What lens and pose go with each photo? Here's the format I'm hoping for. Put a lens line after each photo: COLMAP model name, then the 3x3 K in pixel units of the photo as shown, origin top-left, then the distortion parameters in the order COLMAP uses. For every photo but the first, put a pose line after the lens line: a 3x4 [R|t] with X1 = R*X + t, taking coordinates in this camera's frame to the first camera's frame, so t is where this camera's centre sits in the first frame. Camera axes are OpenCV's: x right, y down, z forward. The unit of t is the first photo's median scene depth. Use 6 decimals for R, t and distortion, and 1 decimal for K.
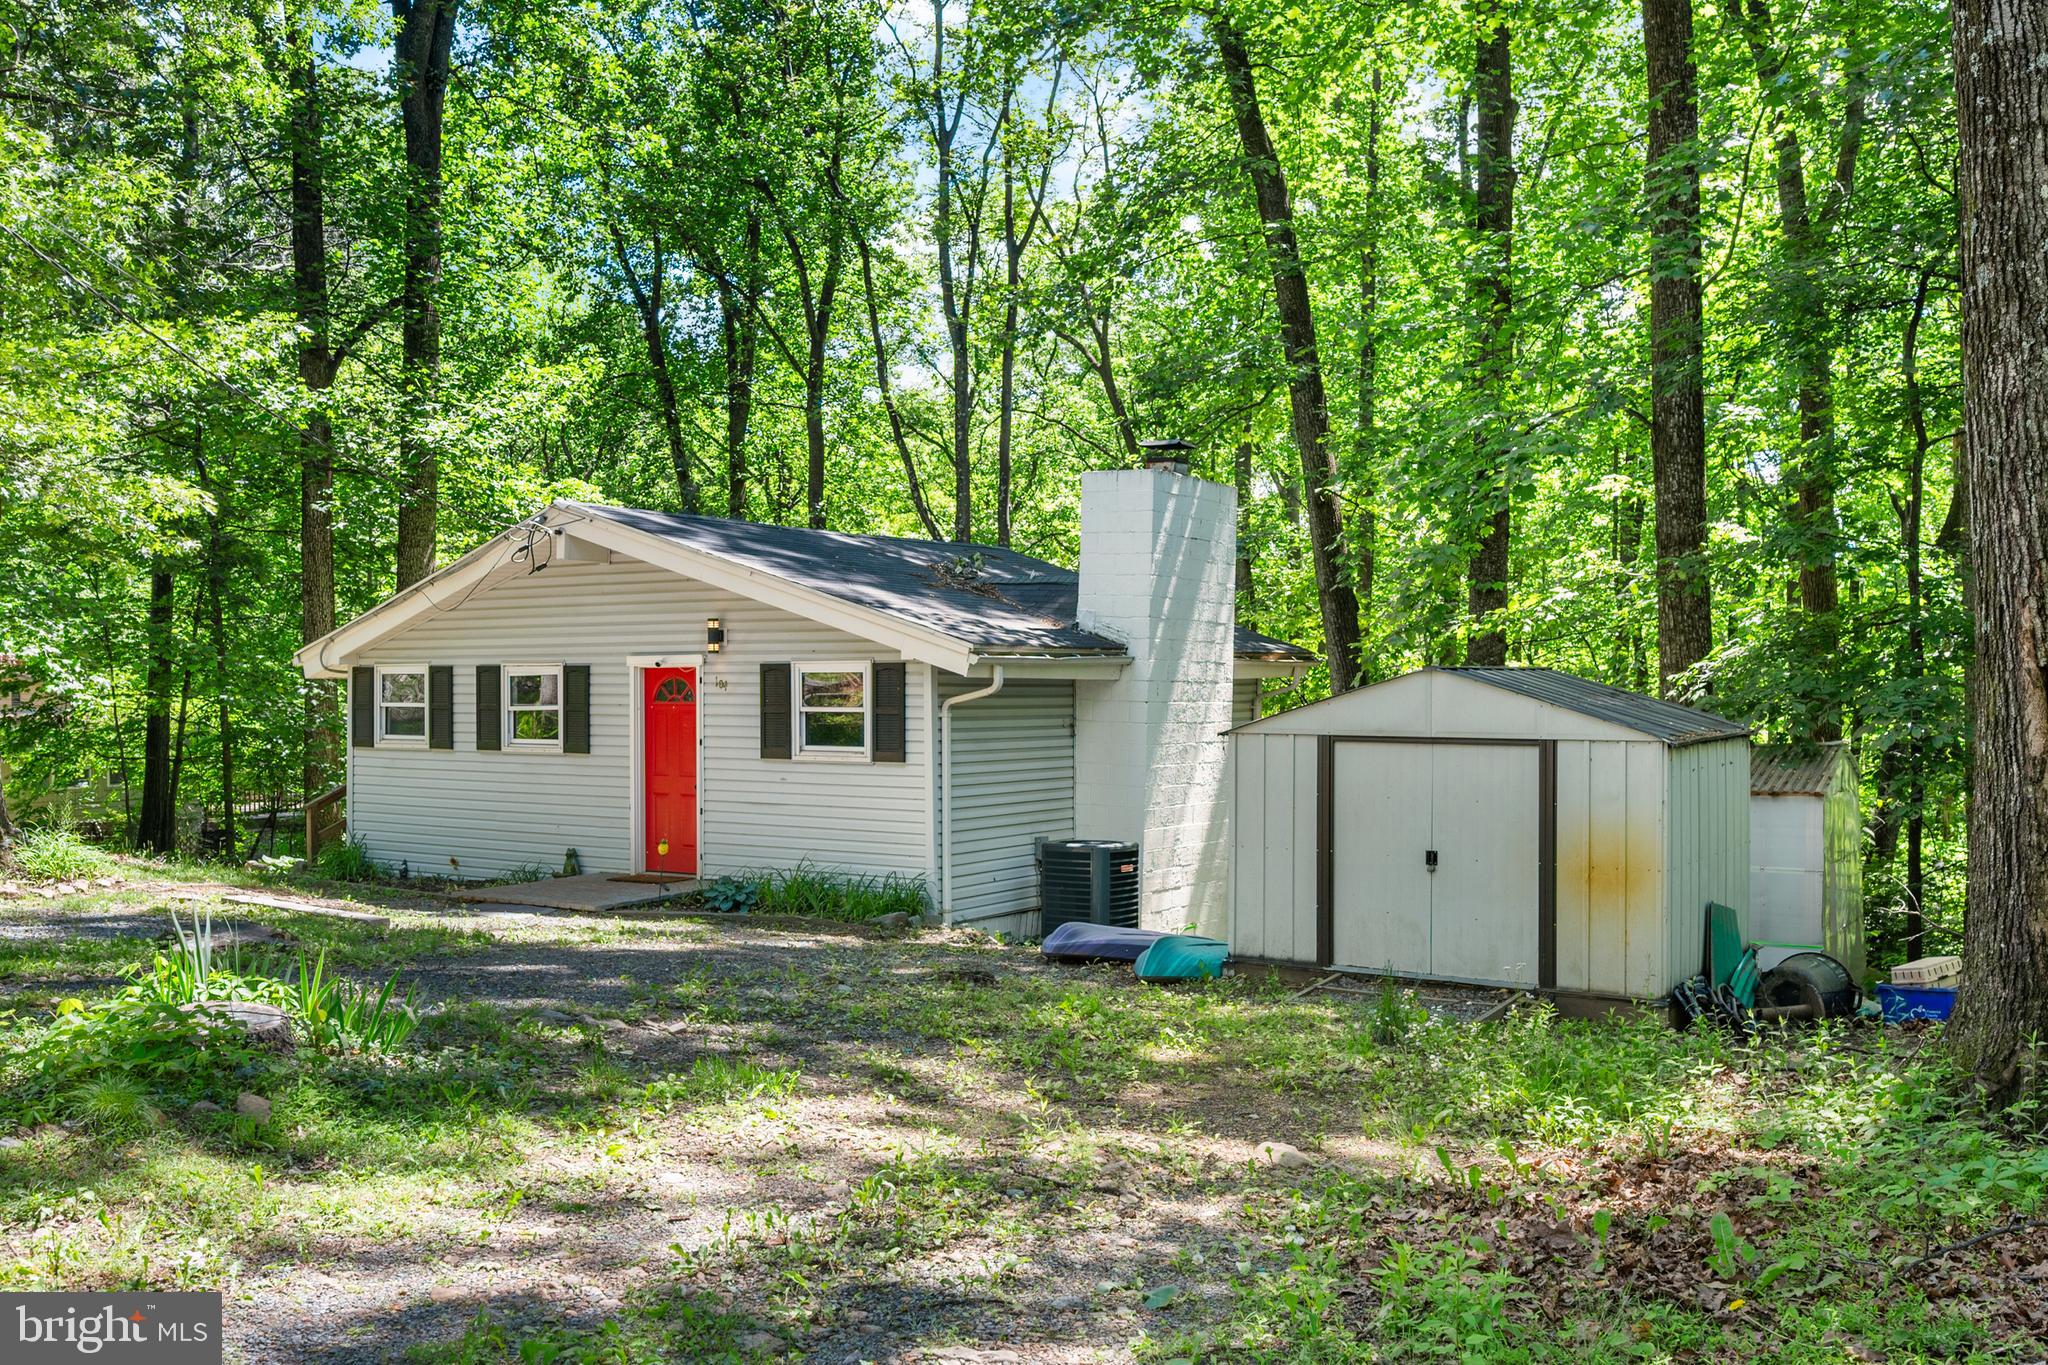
lens RADIAL K [[1747.2, 0, 1015.3], [0, 1747.2, 659.7], [0, 0, 1]] dist [-0.003806, 0.001279]
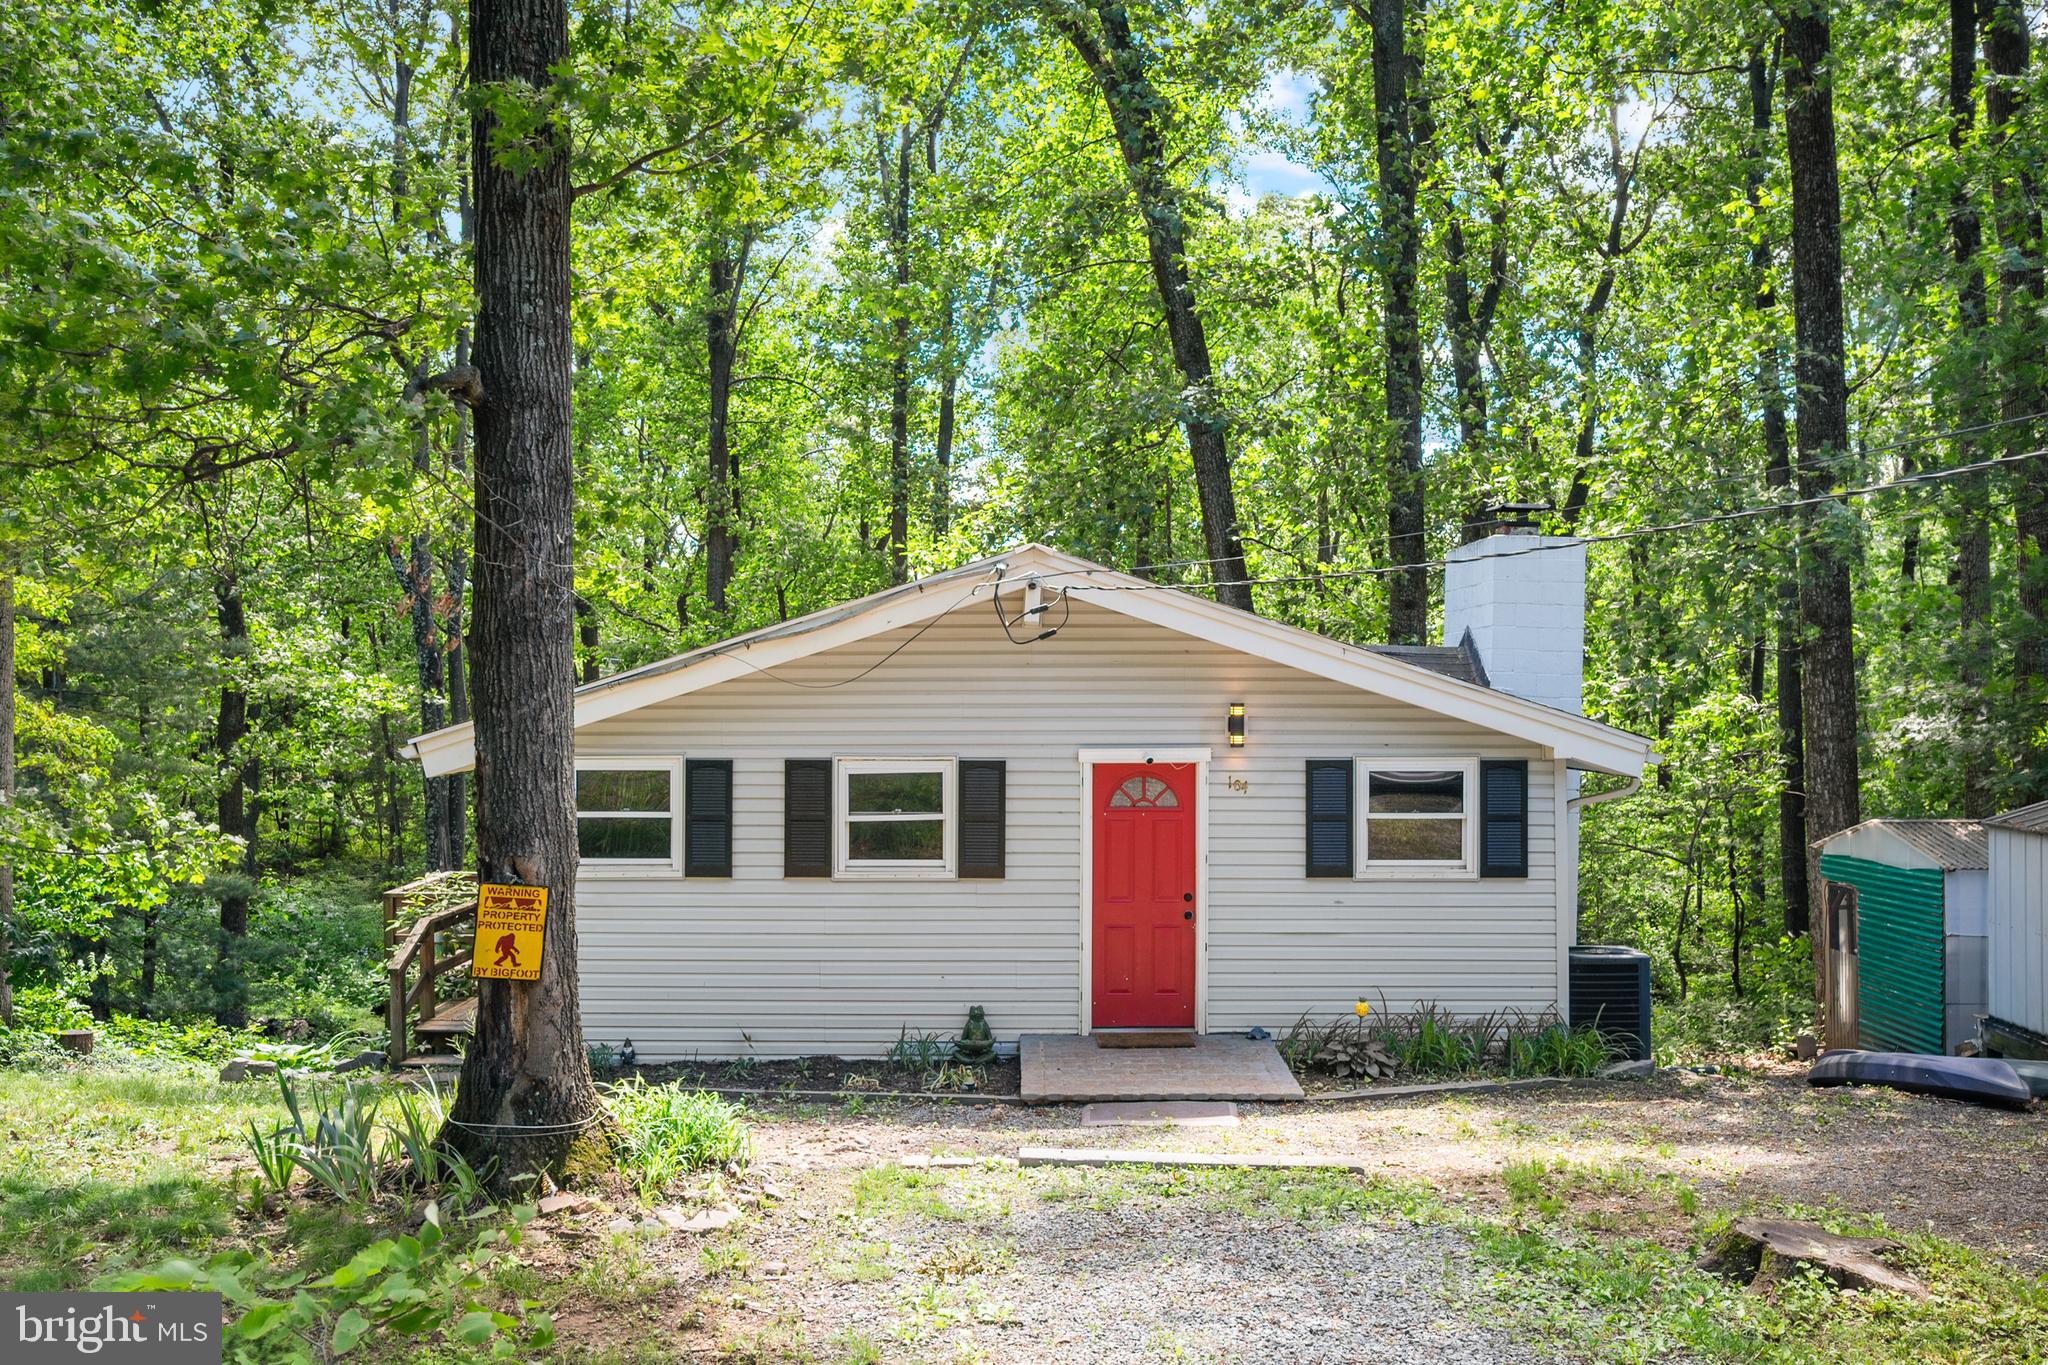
lens RADIAL K [[1747.2, 0, 1015.3], [0, 1747.2, 659.7], [0, 0, 1]] dist [-0.003806, 0.001279]
pose [[0.874600, 0.034112, 0.483644, -0.606000], [-0.006208, 0.998228, -0.059181, 0.004538], [-0.484805, 0.048758, 0.873262, 0.332520]]
